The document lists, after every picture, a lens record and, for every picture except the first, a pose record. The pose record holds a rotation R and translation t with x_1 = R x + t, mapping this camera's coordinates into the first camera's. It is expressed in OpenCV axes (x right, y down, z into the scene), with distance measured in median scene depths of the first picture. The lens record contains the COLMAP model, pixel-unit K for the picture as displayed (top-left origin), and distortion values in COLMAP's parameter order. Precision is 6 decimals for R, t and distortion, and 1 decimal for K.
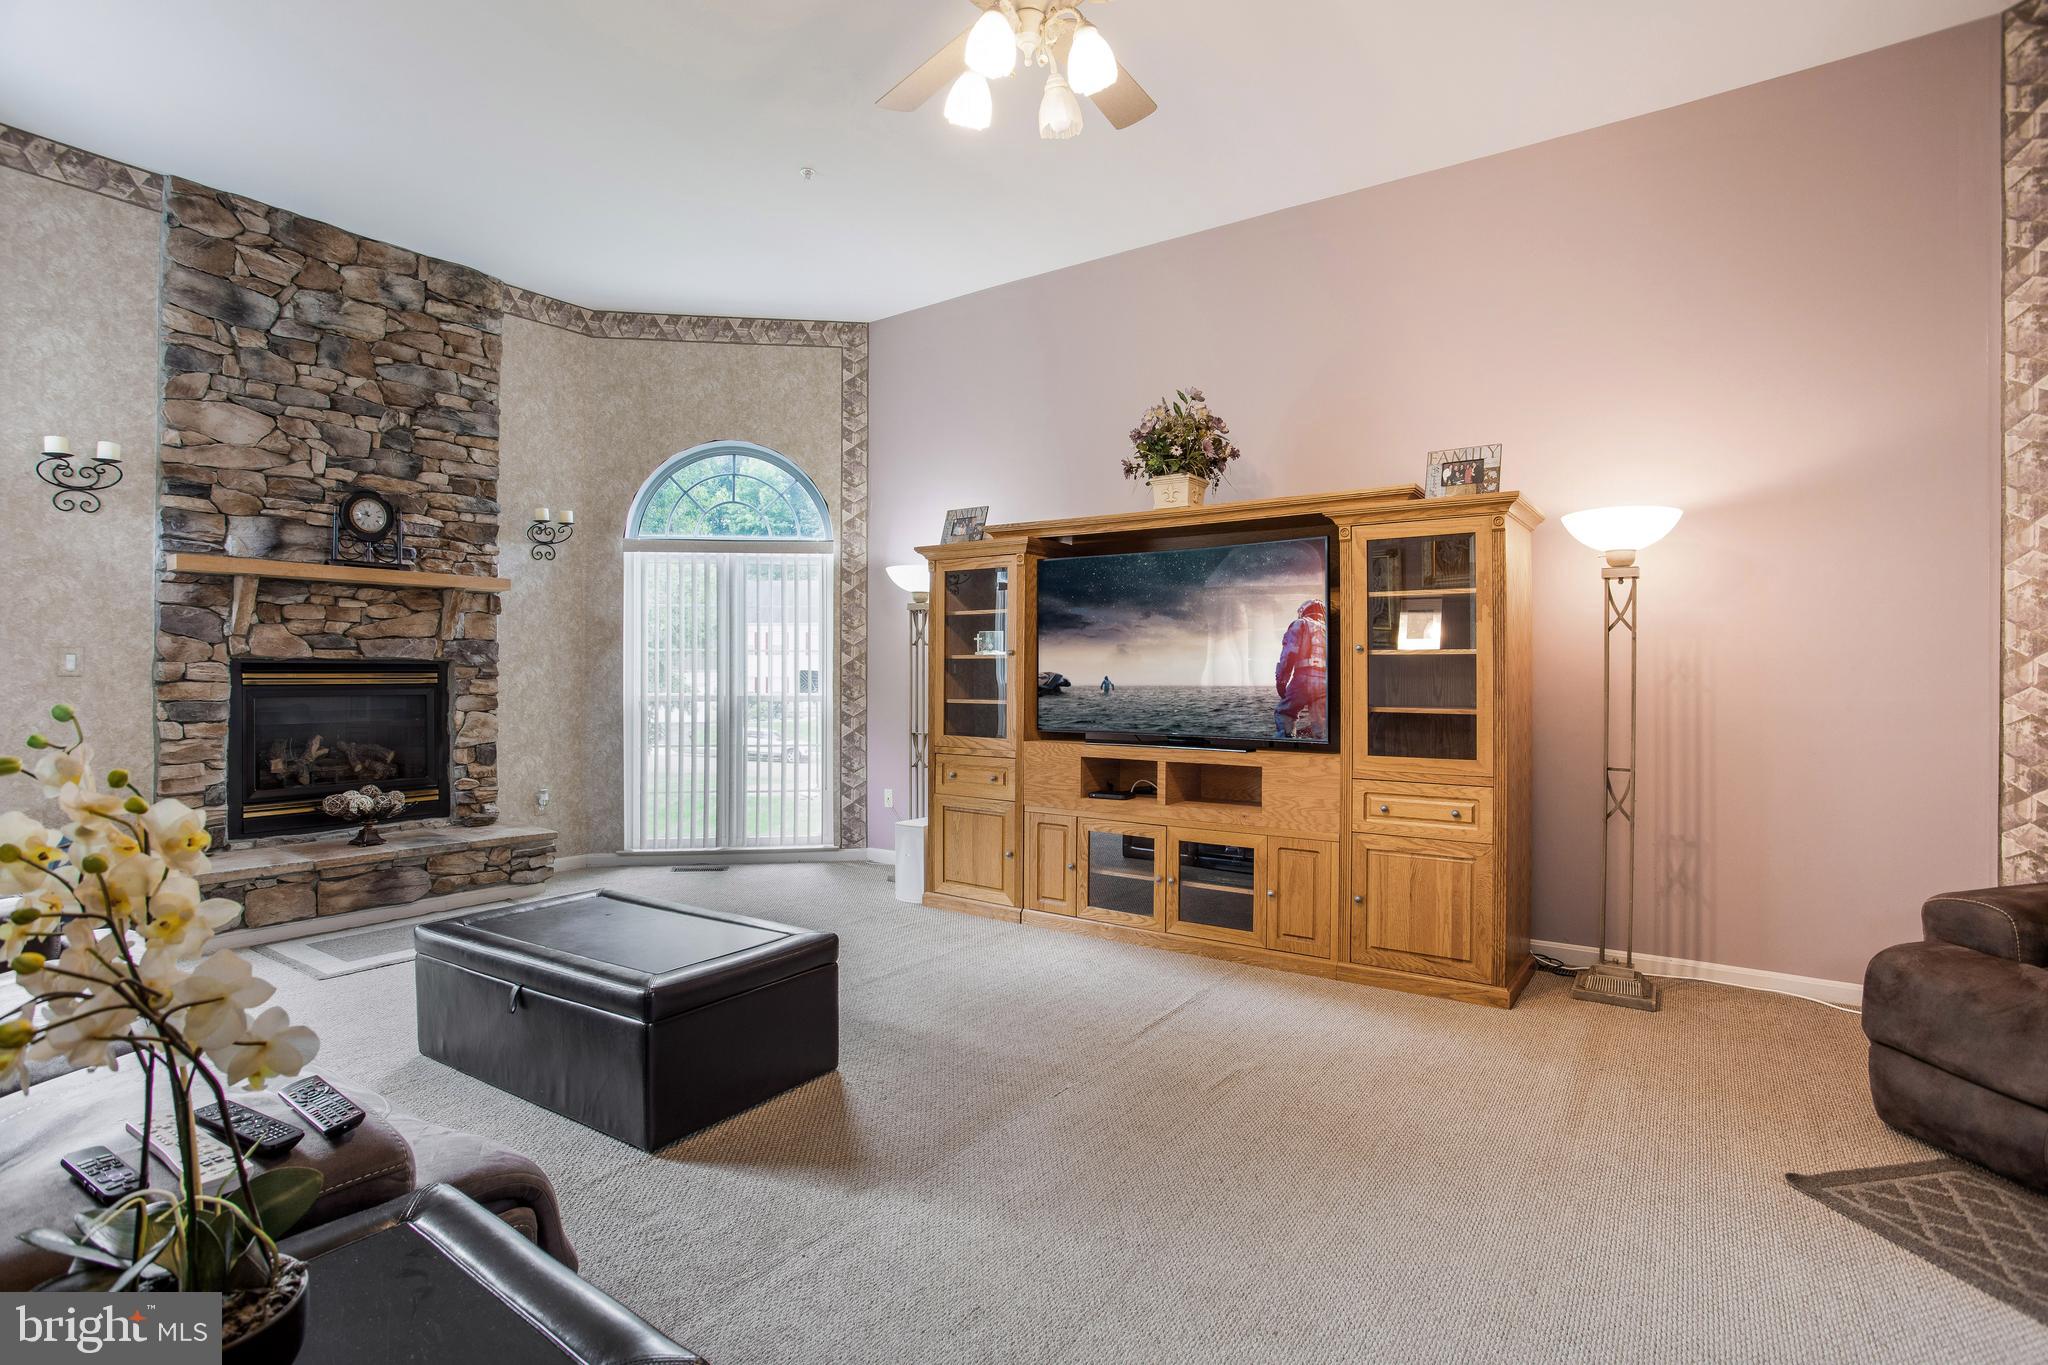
lens RADIAL K [[1012.8, 0, 1019.3], [0, 1012.8, 657.9], [0, 0, 1]] dist [-0.015065, 0.004132]
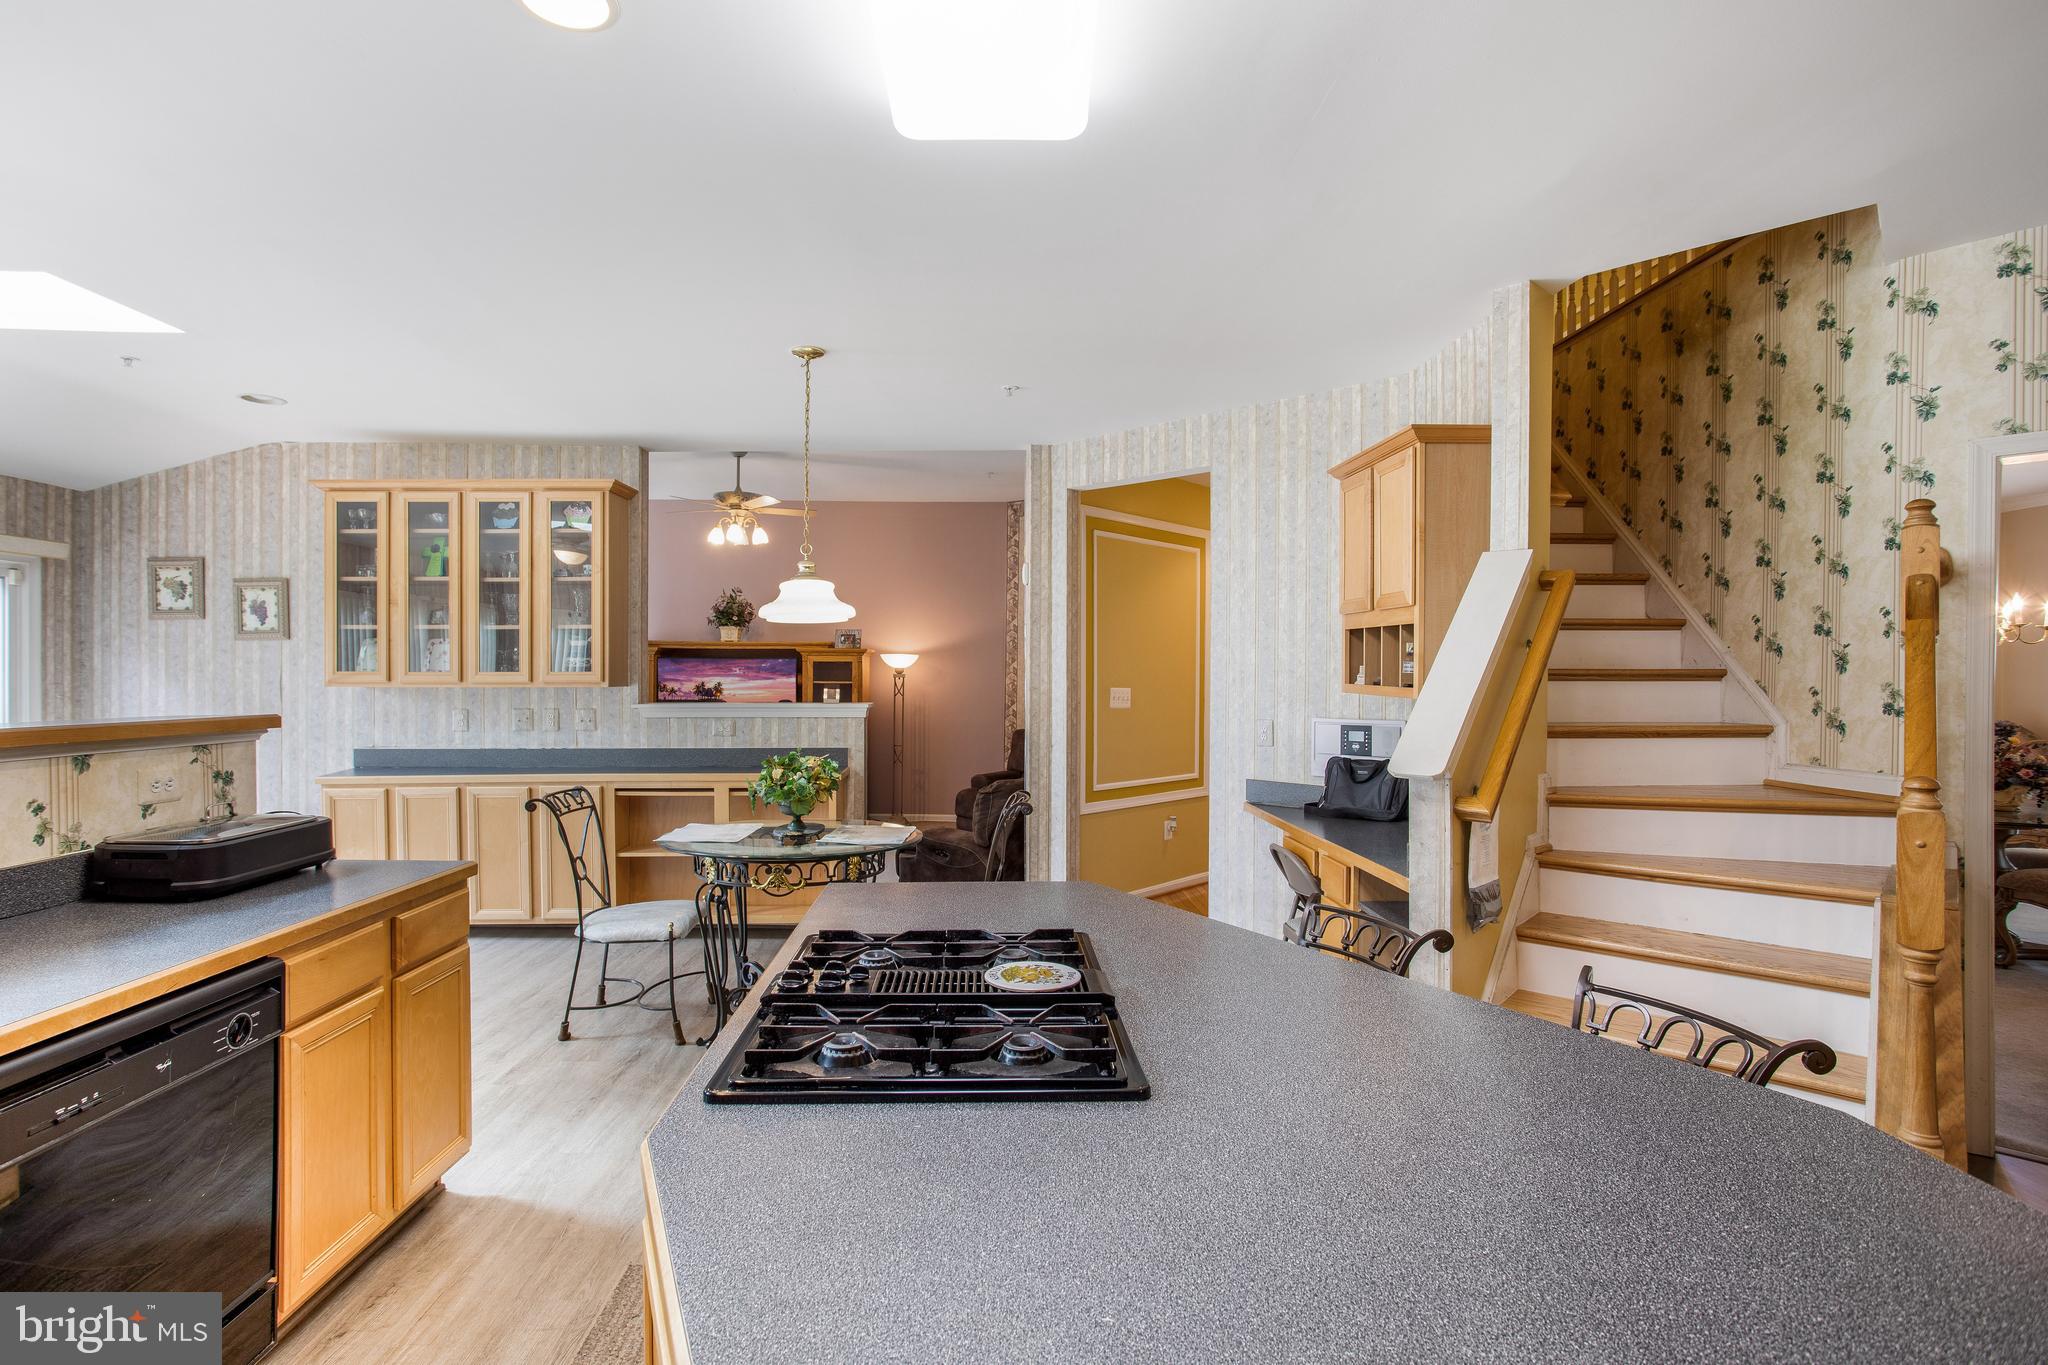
lens RADIAL K [[1012.8, 0, 1014.3], [0, 1012.8, 683.2], [0, 0, 1]] dist [-0.015065, 0.004132]
pose [[0.803606, -0.006916, 0.595122, -0.515566], [-0.004629, 0.999830, 0.017871, -0.071887], [-0.595144, -0.017116, 0.803437, -0.911329]]
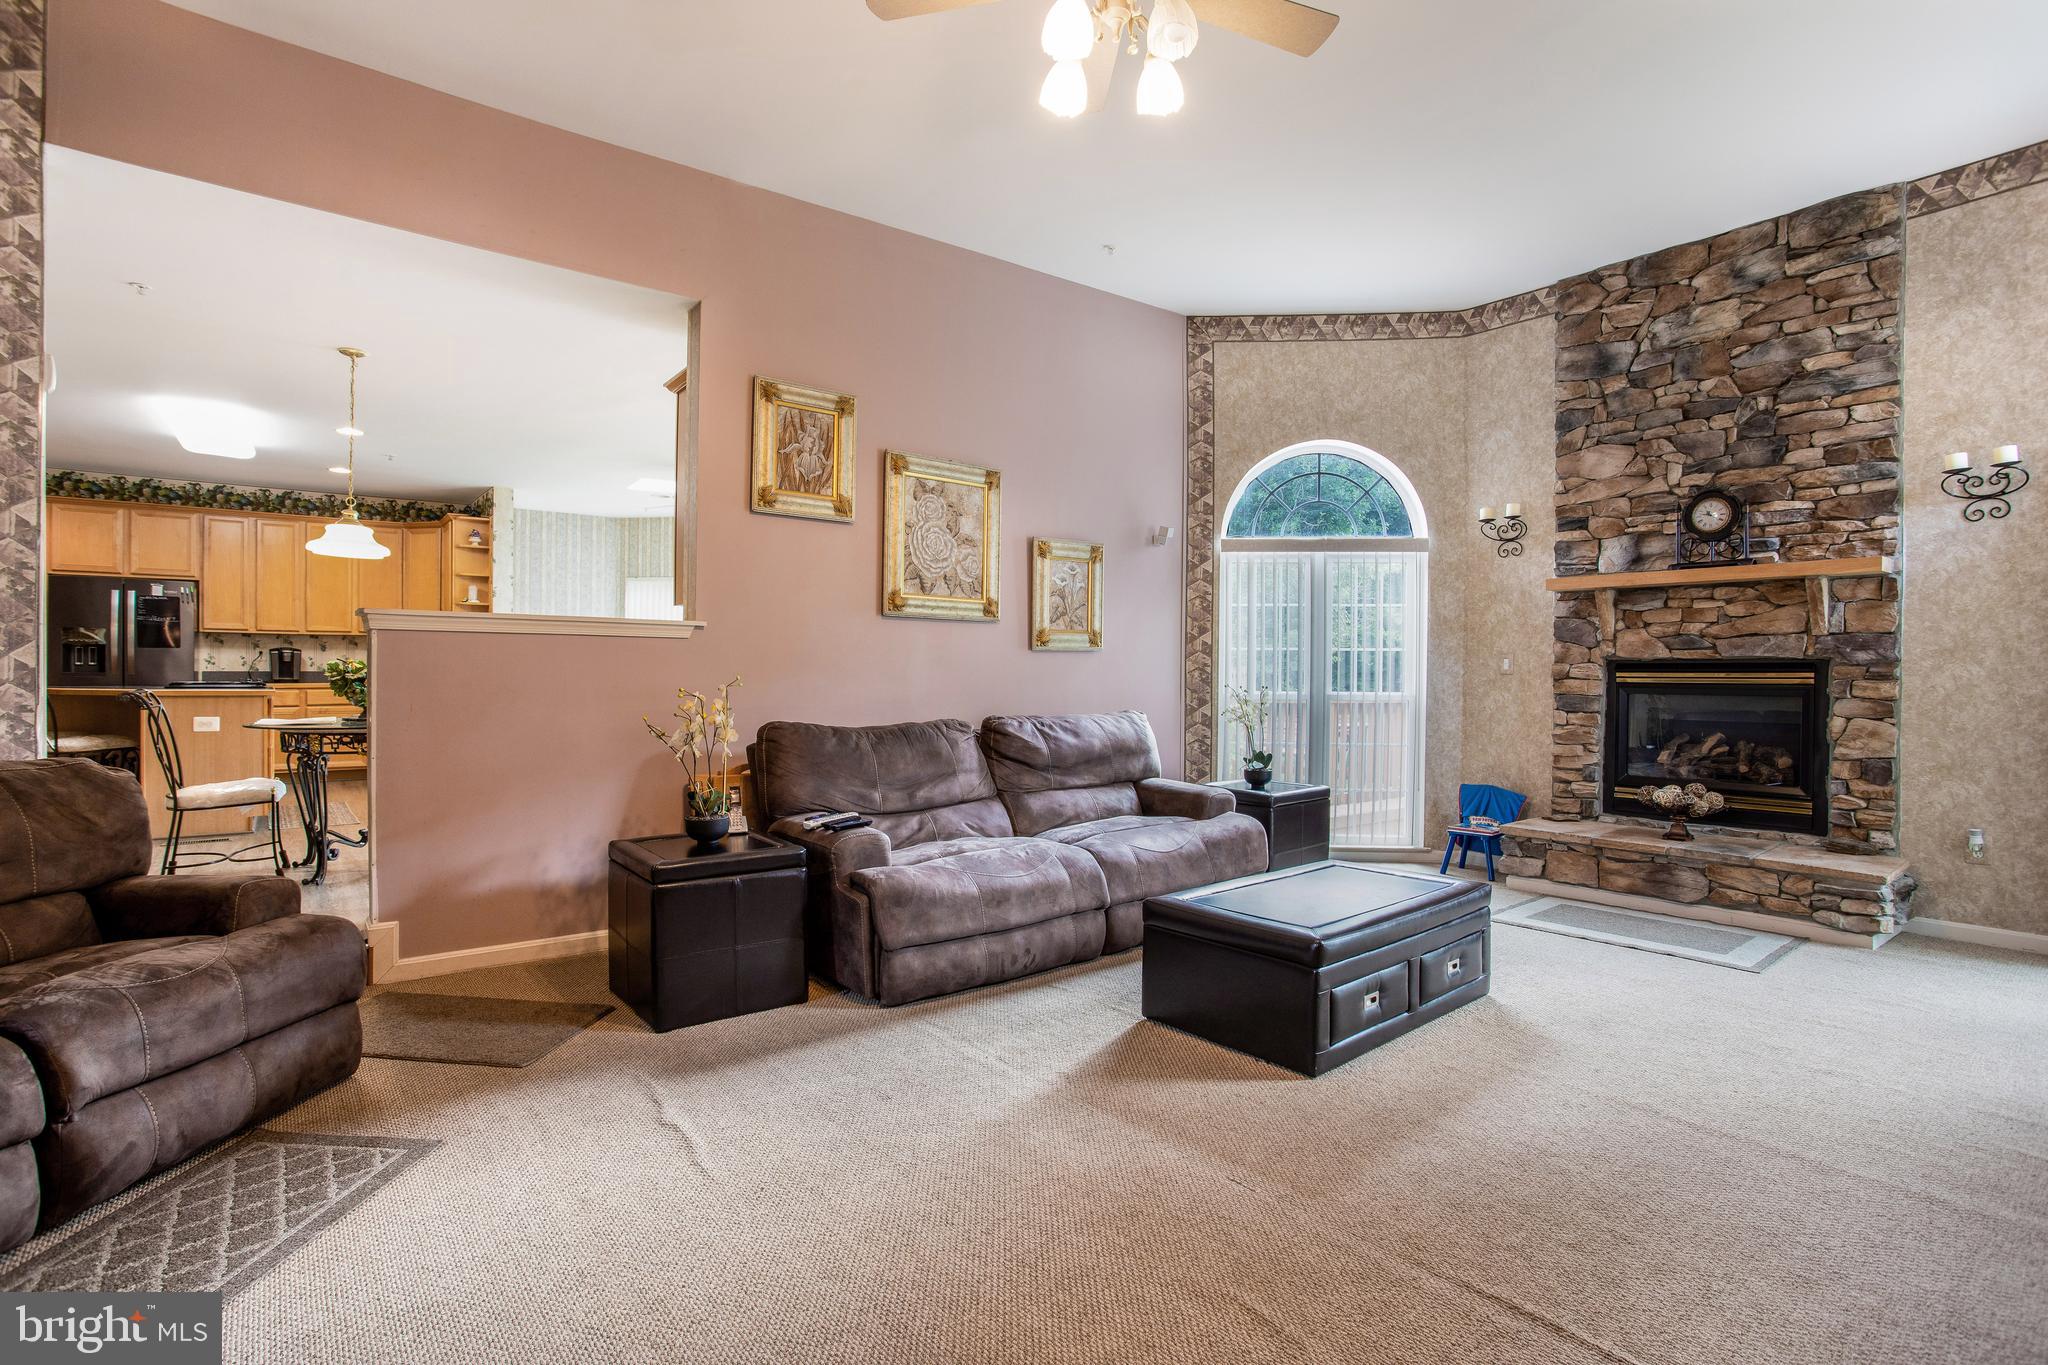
lens RADIAL K [[1012.8, 0, 1032.2], [0, 1012.8, 680.0], [0, 0, 1]] dist [-0.015065, 0.004132]
pose [[-0.279779, -0.001166, -0.960064, 0.527502], [0.003336, 0.999992, -0.002187, 0.023789], [0.960059, -0.003815, -0.279773, 0.664779]]
